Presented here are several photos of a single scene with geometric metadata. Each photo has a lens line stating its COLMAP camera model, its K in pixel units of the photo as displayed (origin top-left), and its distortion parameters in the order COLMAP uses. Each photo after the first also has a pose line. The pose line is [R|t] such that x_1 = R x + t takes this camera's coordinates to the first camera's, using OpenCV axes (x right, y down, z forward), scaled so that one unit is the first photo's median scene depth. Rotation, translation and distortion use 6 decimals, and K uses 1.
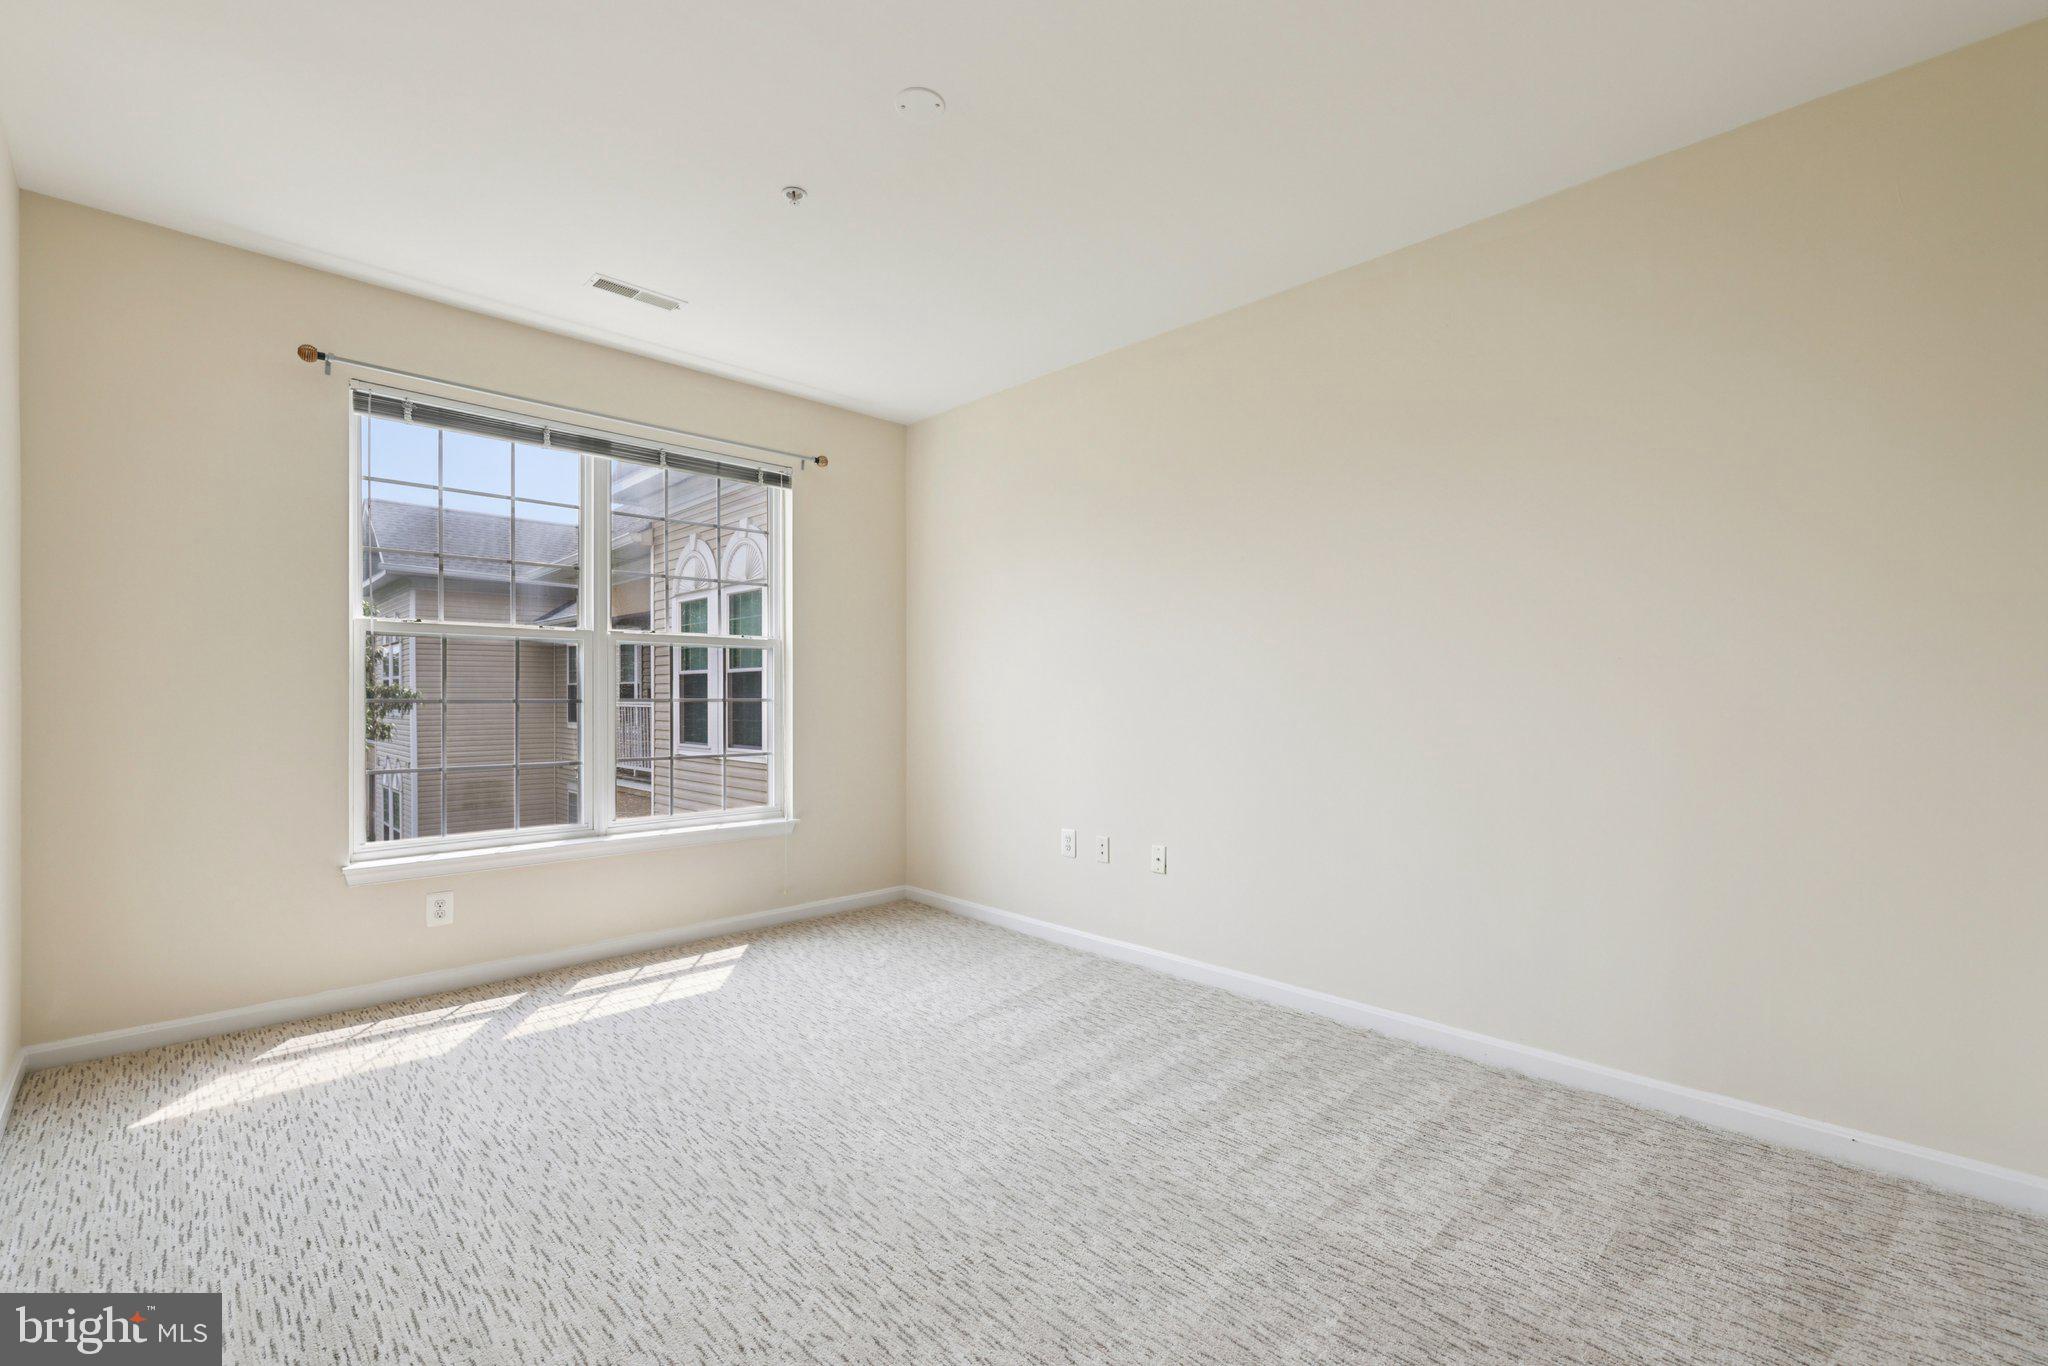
lens RADIAL K [[885.4, 0, 1013.5], [0, 885.4, 685.5], [0, 0, 1]] dist [-0.000063, -0.009215]
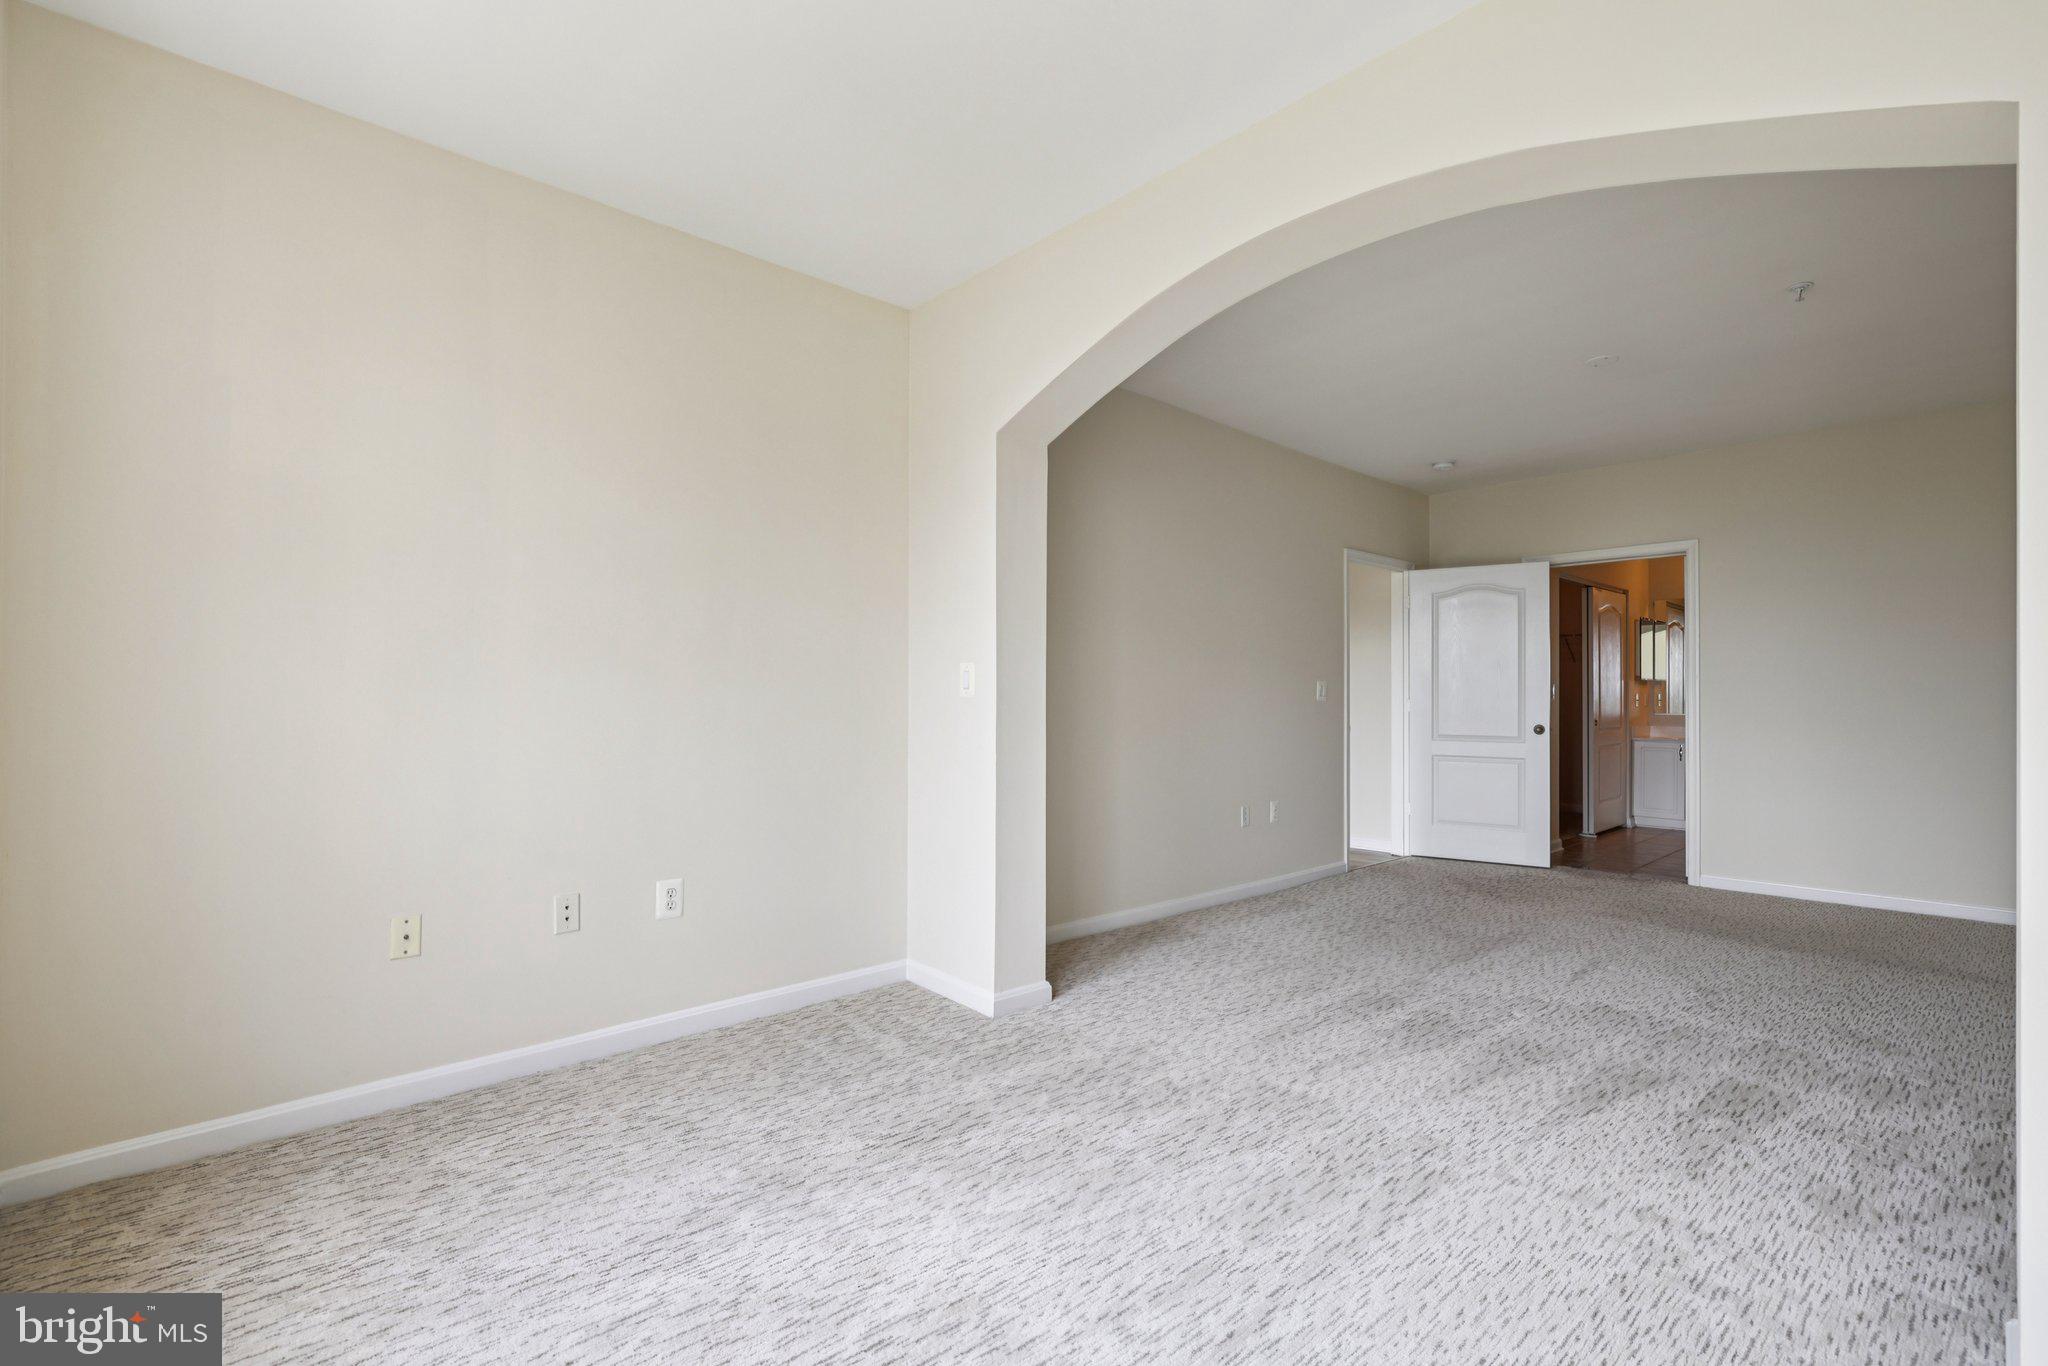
lens RADIAL K [[935.0, 0, 1025.1], [0, 935.0, 665.3], [0, 0, 1]] dist [0.001006, -0.000011]
pose [[0.038628, 0.005983, 0.999236, -0.655501], [-0.011115, 0.999923, -0.005557, -0.004555], [-0.999192, -0.010892, 0.038692, 0.692080]]
